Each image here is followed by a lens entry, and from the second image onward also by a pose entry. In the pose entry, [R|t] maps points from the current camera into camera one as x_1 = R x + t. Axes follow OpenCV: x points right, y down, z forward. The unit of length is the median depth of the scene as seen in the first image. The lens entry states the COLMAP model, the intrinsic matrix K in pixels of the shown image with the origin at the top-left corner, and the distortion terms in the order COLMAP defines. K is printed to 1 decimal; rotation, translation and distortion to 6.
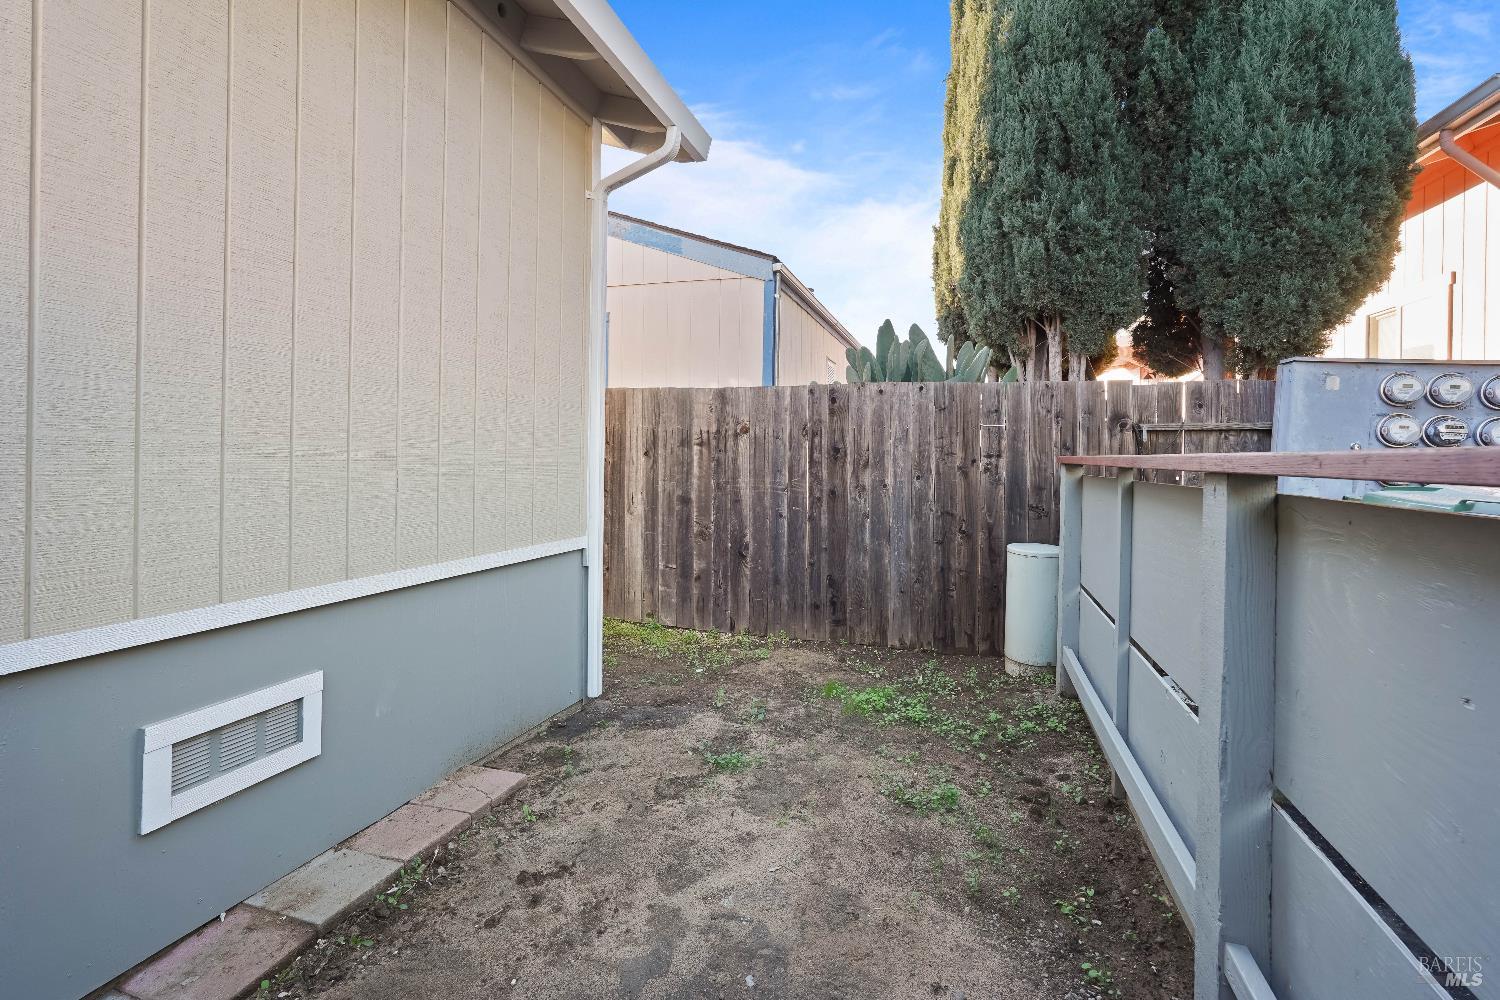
lens RADIAL K [[703.1, 0, 745.0], [0, 703.1, 459.0], [0, 0, 1]] dist [0.000717, 0.000972]
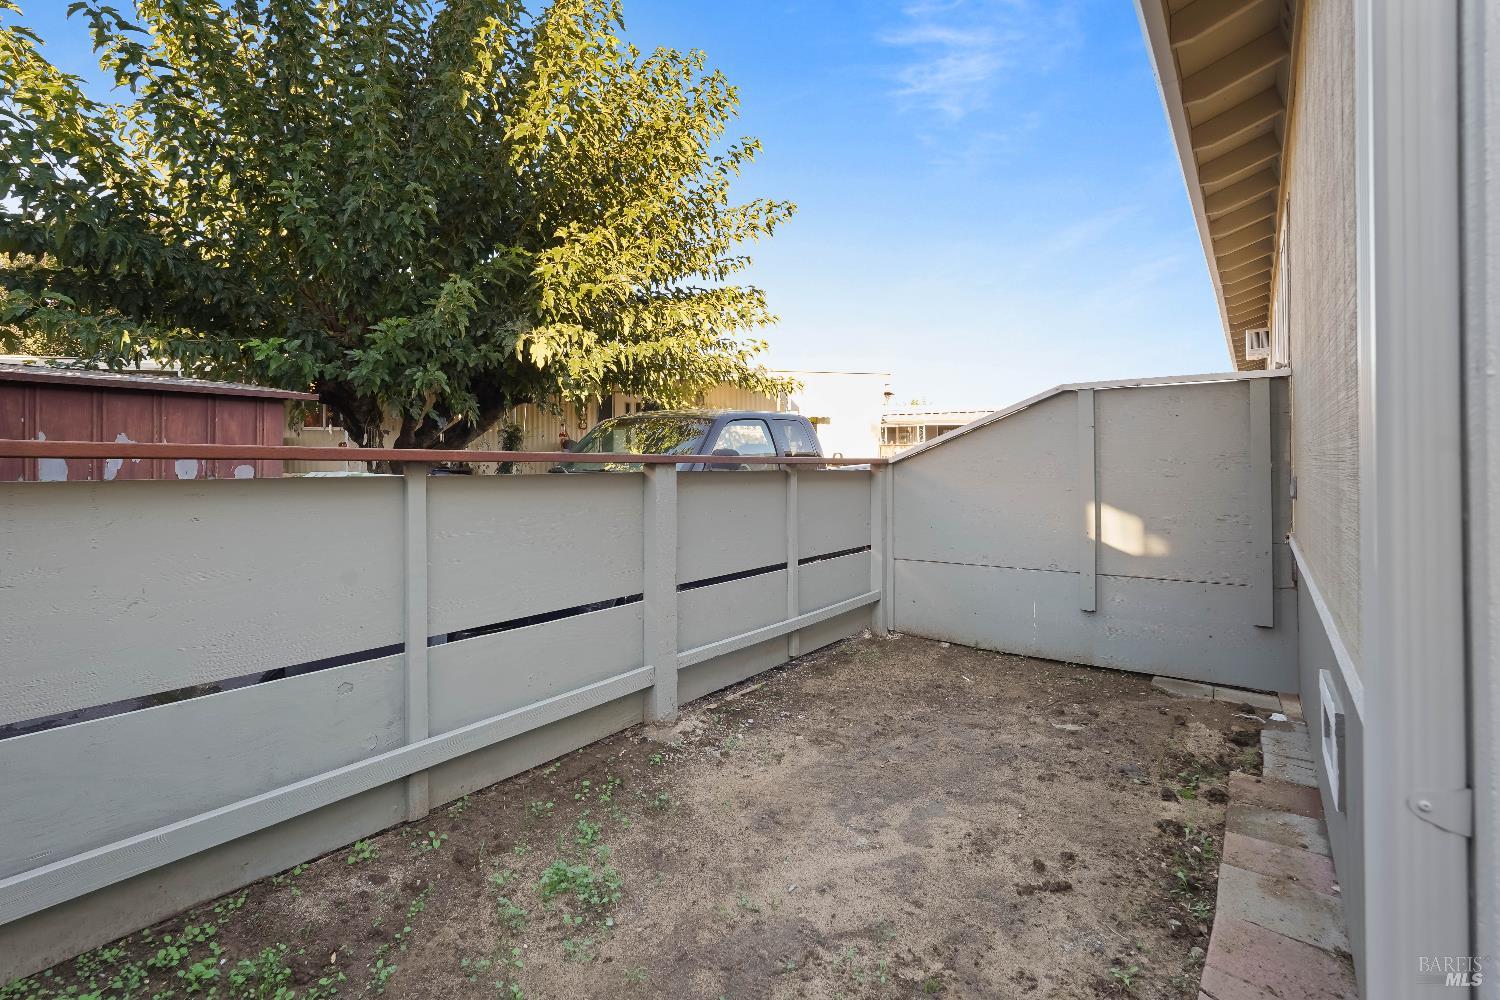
lens RADIAL K [[703.1, 0, 745.0], [0, 703.1, 459.0], [0, 0, 1]] dist [0.000717, 0.000972]
pose [[-0.947985, -0.011519, 0.318106, -0.196134], [-0.011672, 0.999931, 0.001425, 0.002132], [-0.318101, -0.002362, -0.948054, 2.086616]]
